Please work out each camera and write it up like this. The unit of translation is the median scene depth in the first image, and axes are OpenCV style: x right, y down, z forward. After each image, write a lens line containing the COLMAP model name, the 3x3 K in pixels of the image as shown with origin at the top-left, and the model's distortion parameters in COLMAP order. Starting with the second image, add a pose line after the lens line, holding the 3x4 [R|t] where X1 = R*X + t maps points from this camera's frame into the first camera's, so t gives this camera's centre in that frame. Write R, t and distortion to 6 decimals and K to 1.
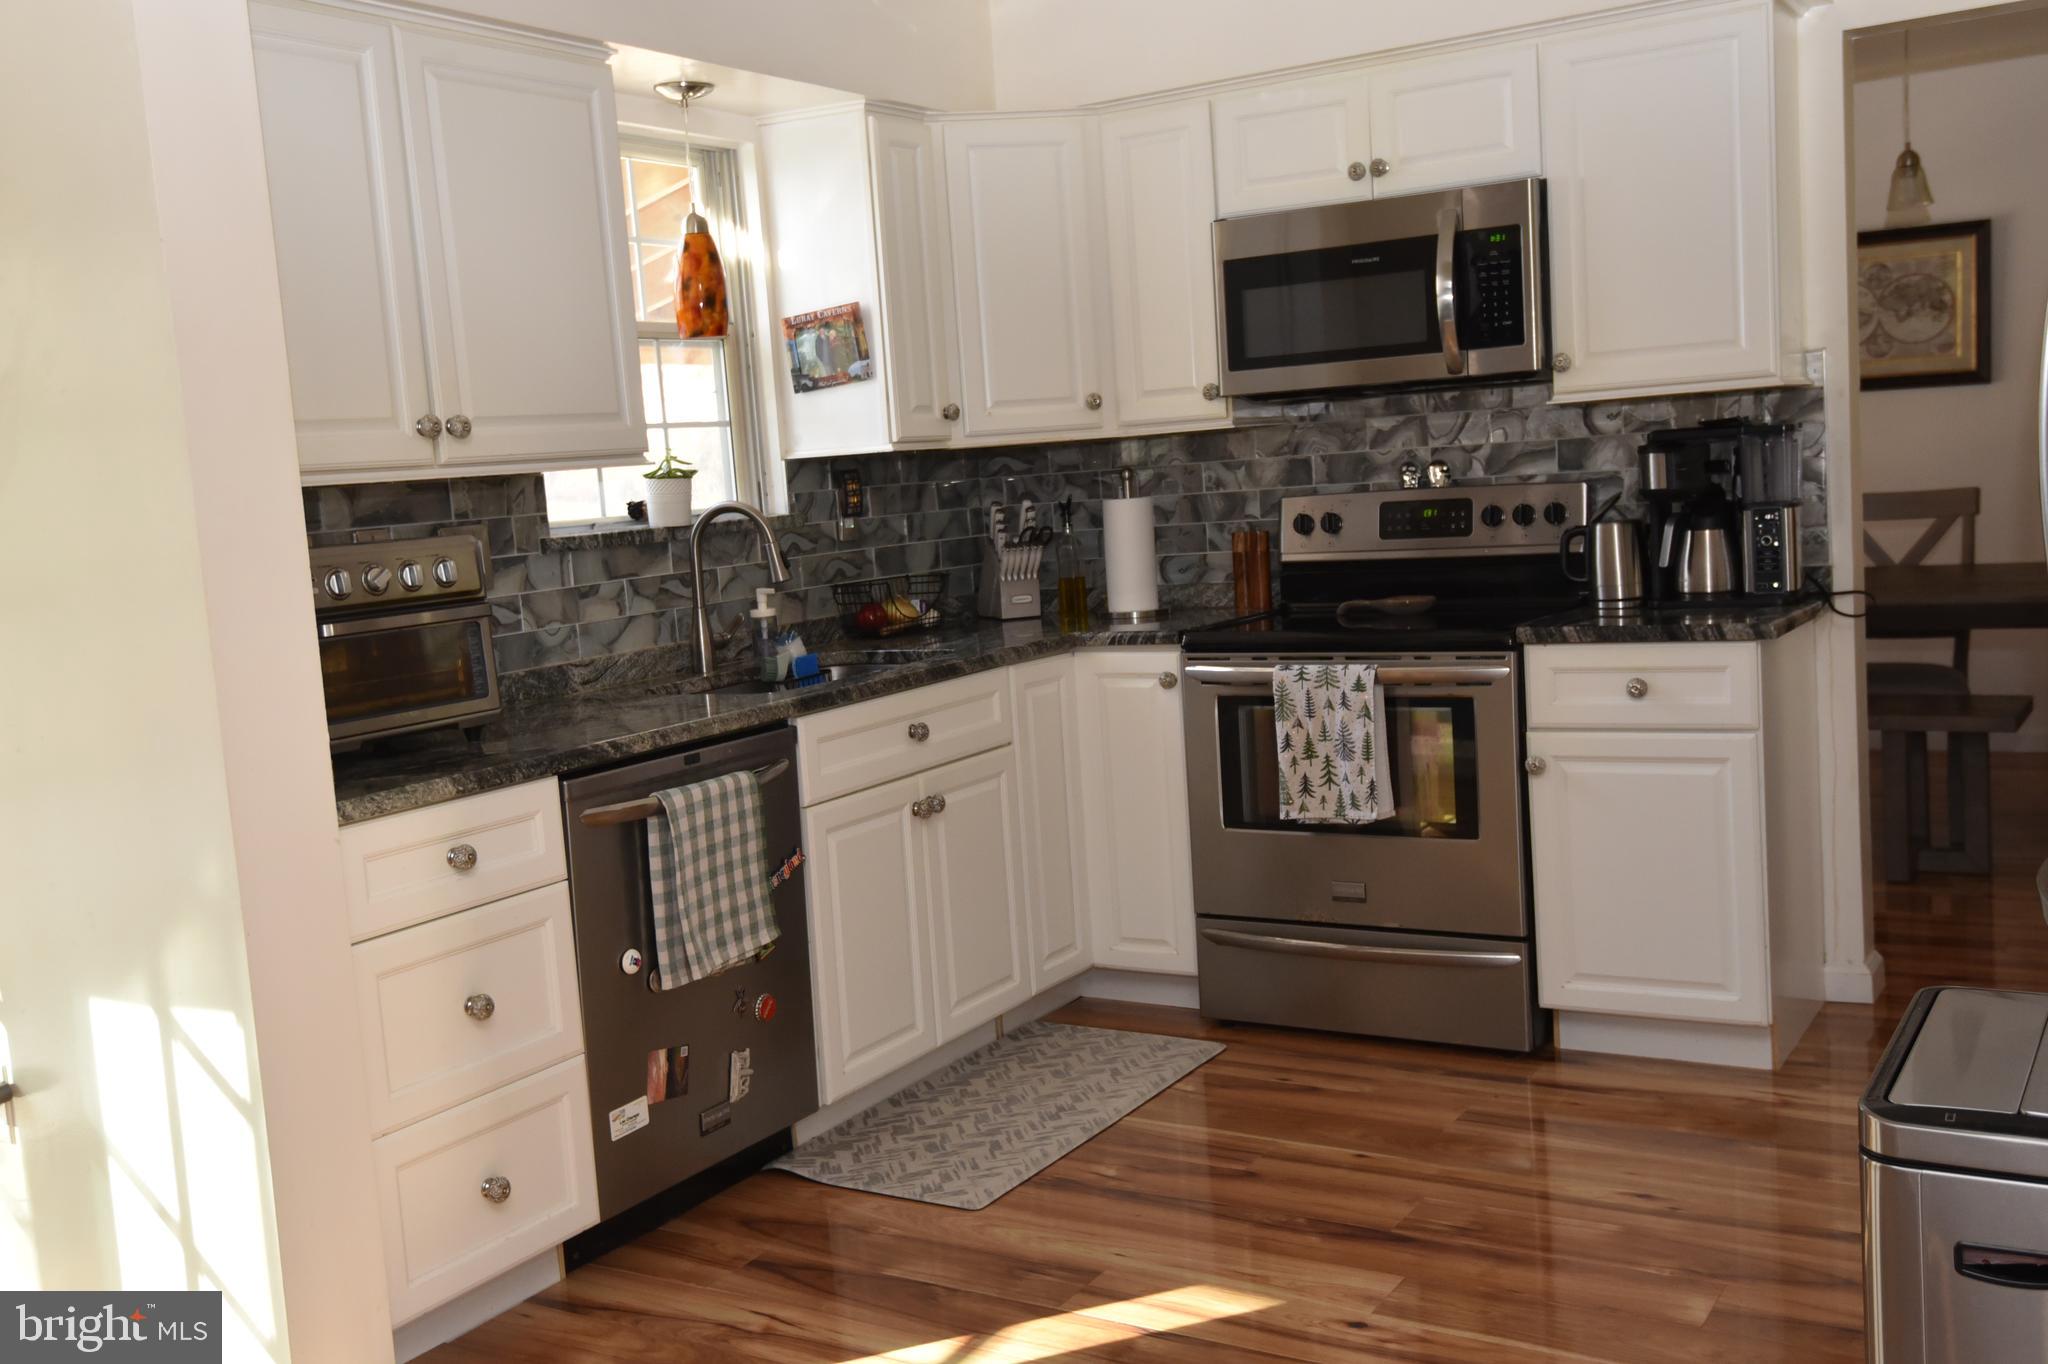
lens RADIAL K [[1952.7, 0, 1014.9], [0, 1952.7, 676.0], [0, 0, 1]] dist [0.043623, -0.017621]
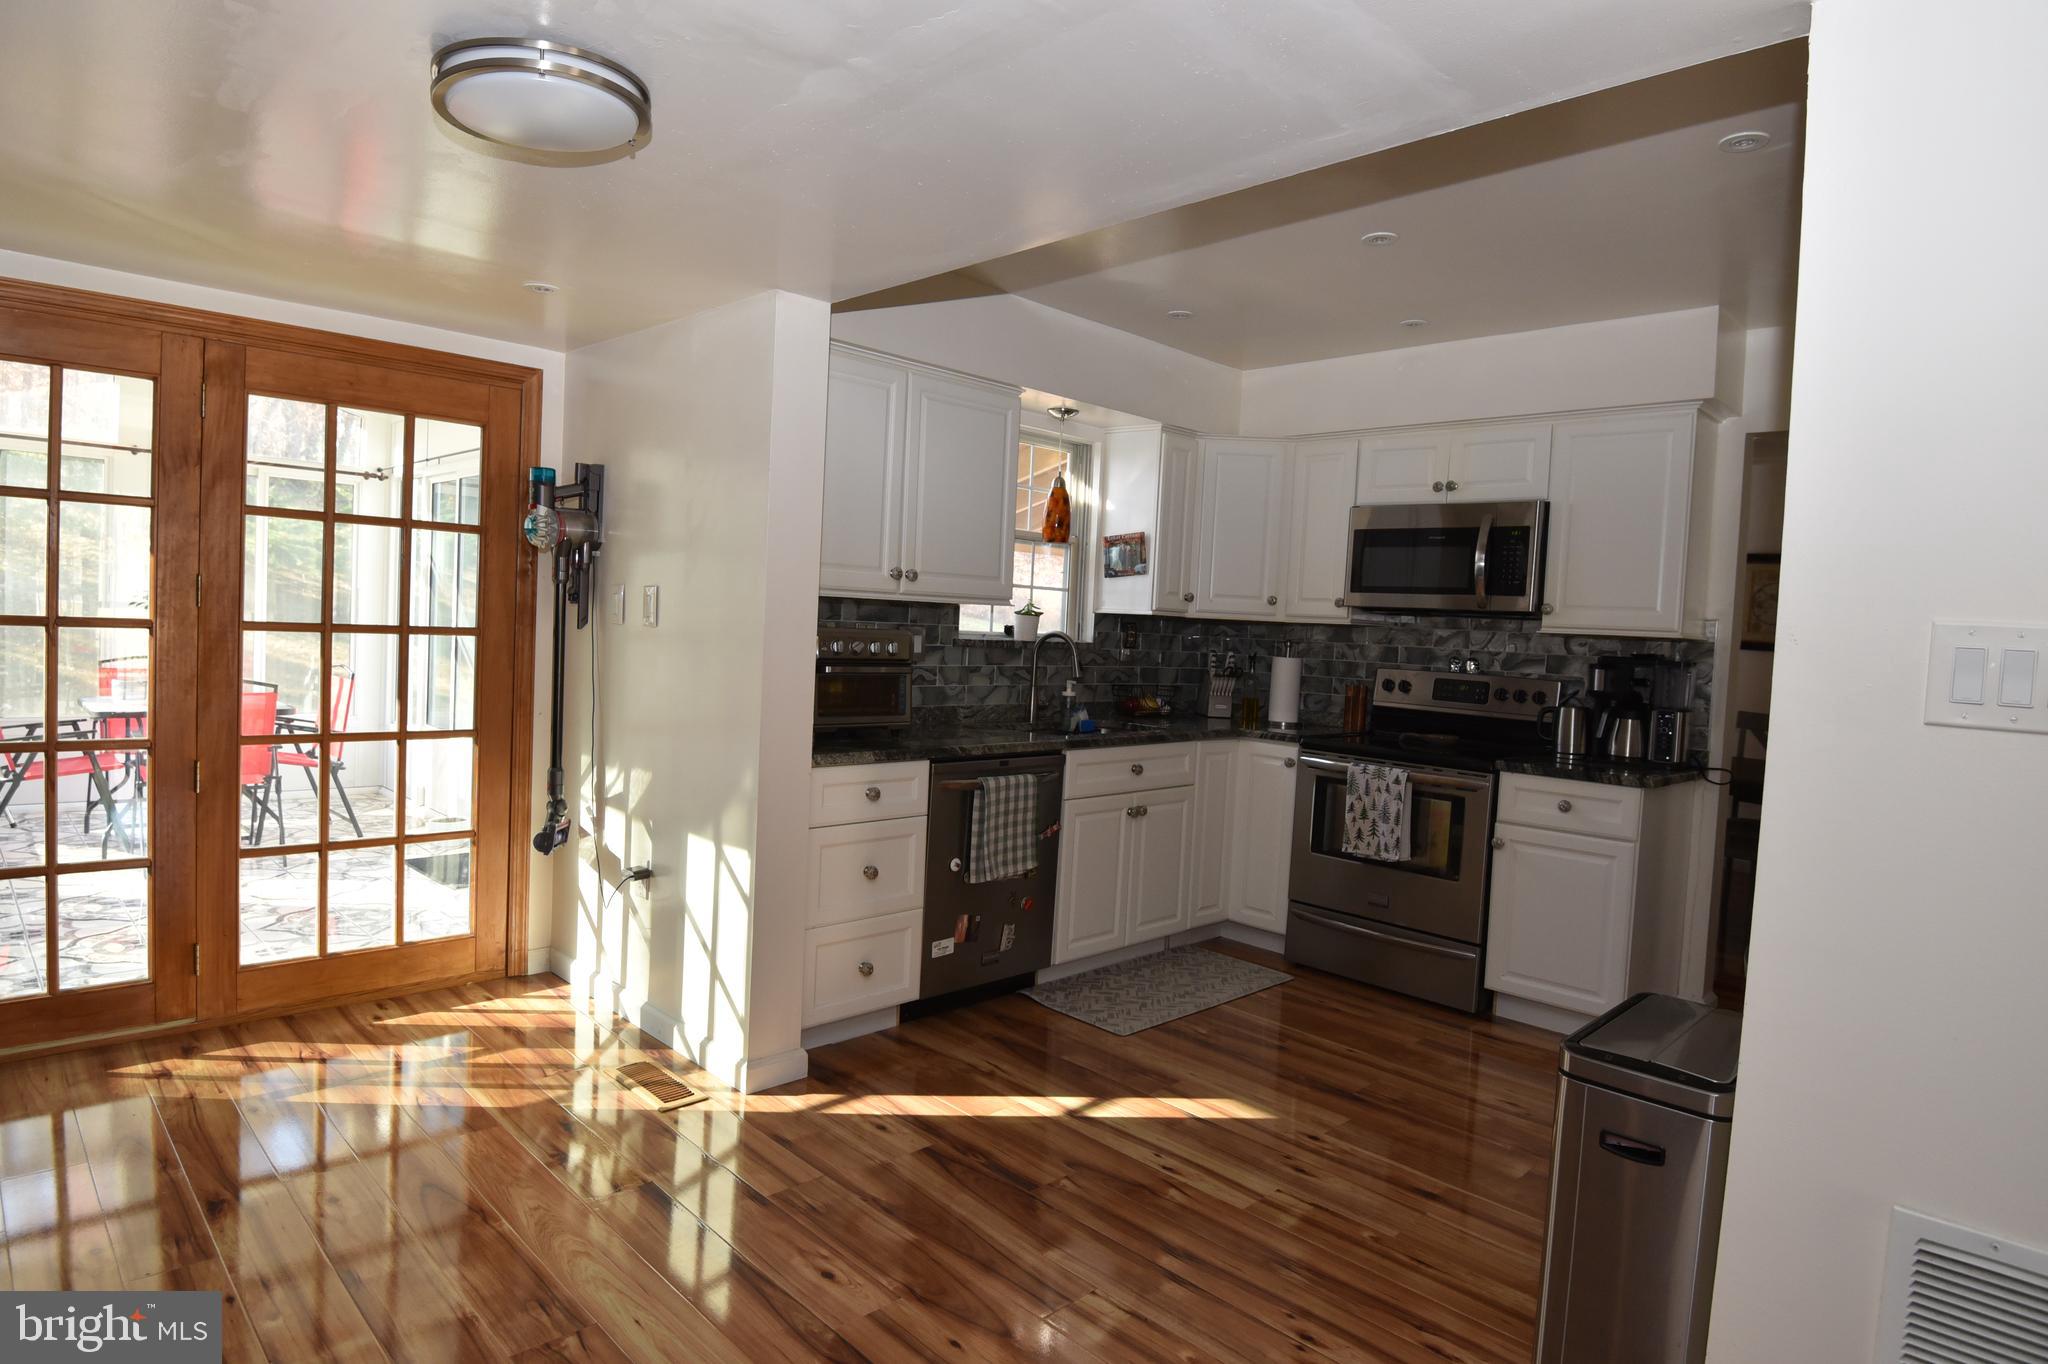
lens RADIAL K [[1133.4, 0, 1010.2], [0, 1133.4, 674.4], [0, 0, 1]] dist [0.000178, -0.033633]
pose [[0.963821, 0.128151, -0.233721, 0.068441], [-0.141970, 0.988927, -0.043220, 0.003696], [0.225594, 0.074838, 0.971343, -0.047371]]
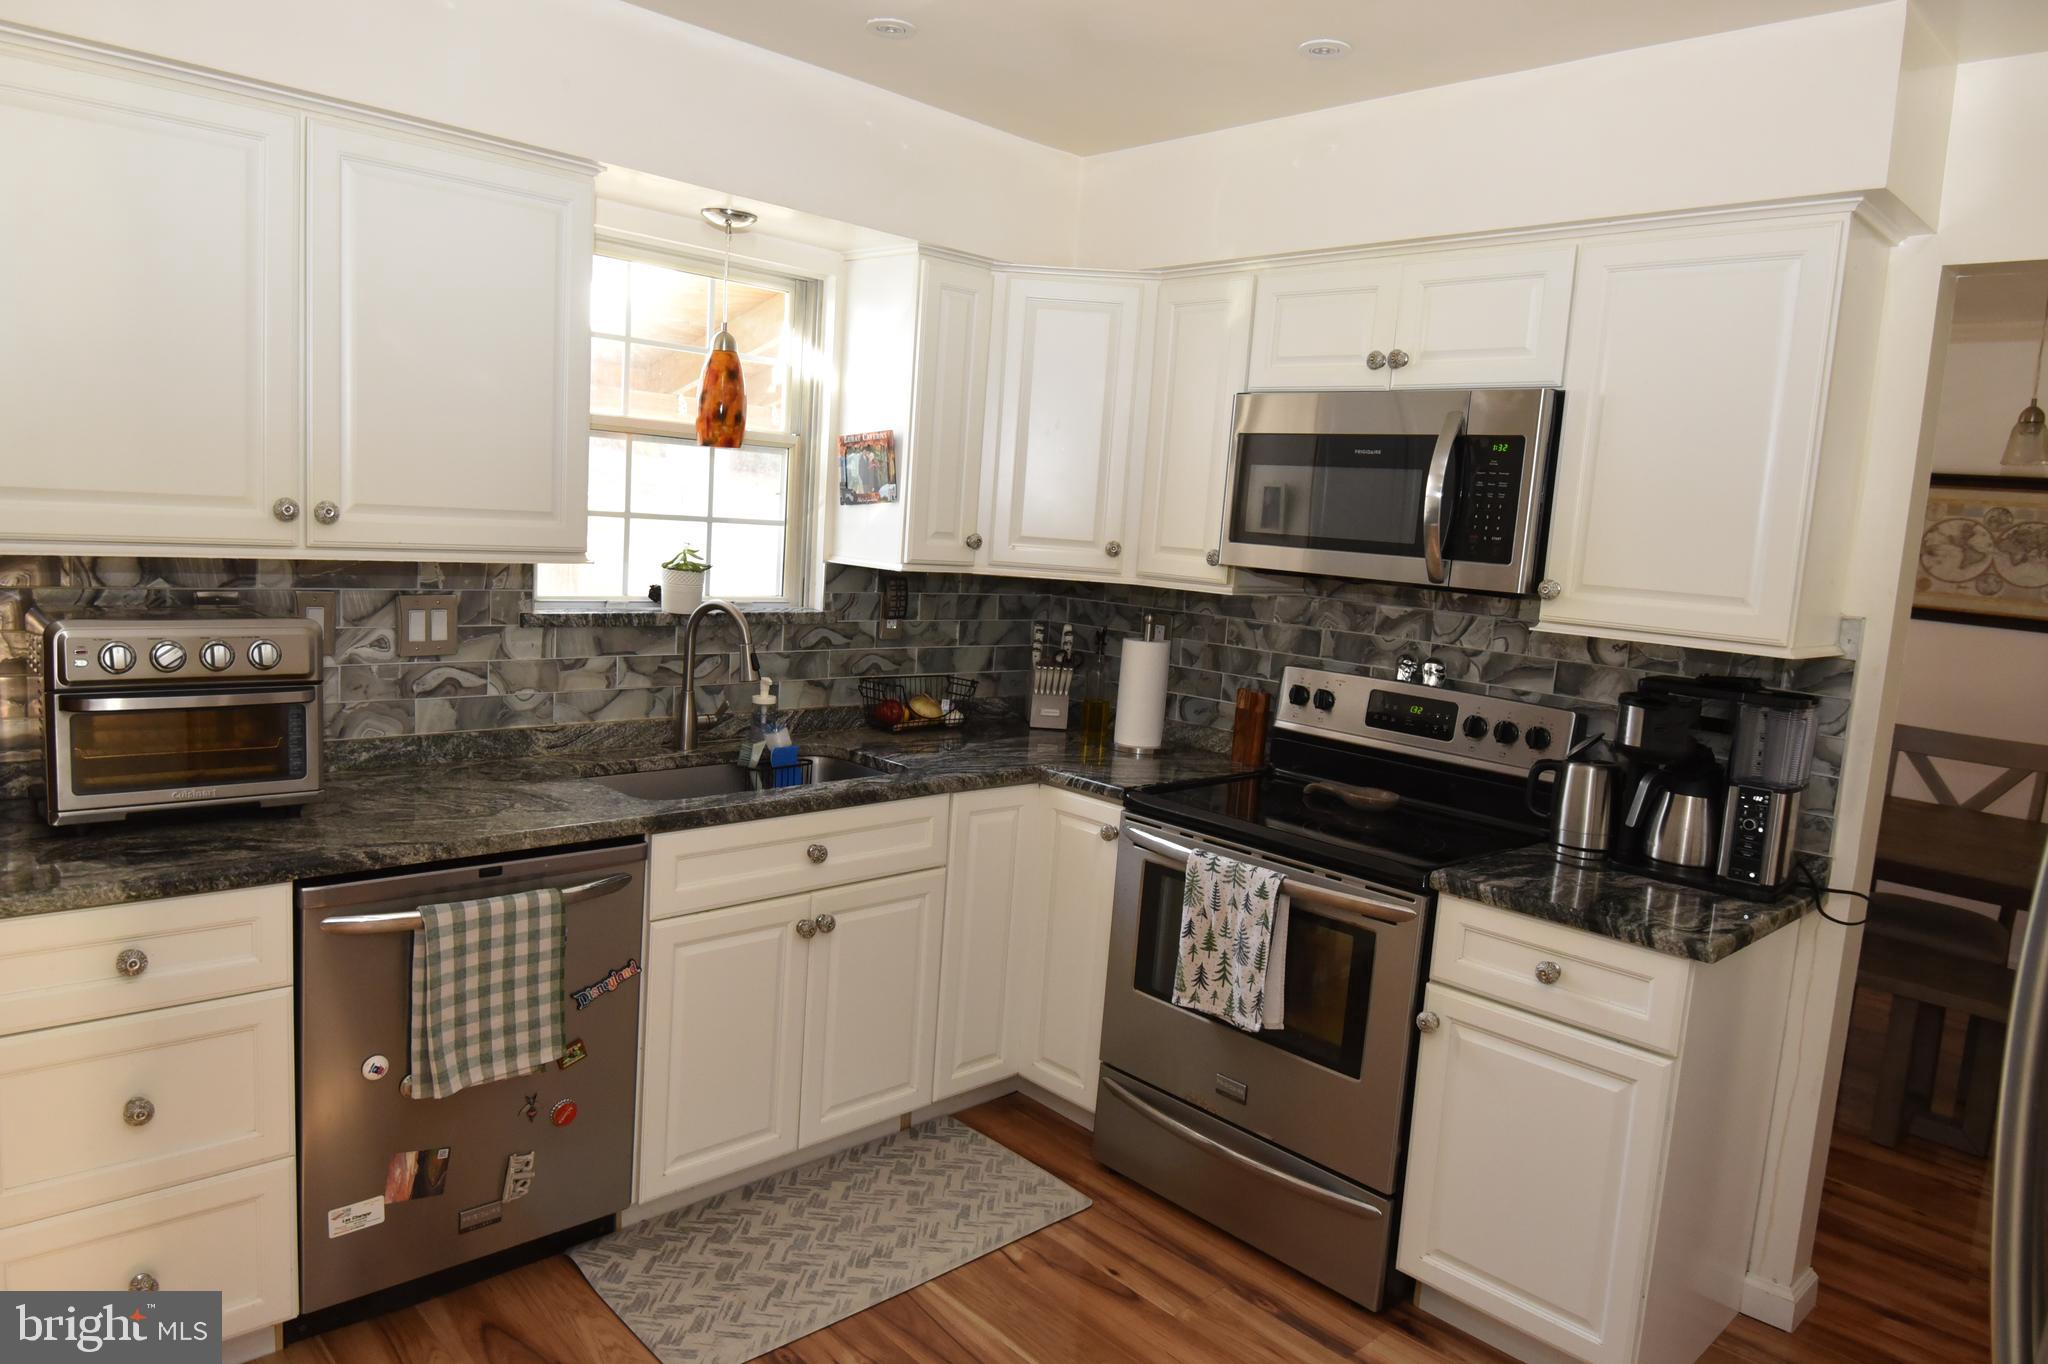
lens RADIAL K [[1300.1, 0, 1016.5], [0, 1300.1, 673.5], [0, 0, 1]] dist [0.007583, -0.029837]
pose [[0.957162, 0.165289, -0.237739, 0.192173], [-0.161863, 0.986227, 0.033999, -0.101826], [0.240084, 0.005939, 0.970734, 0.347011]]
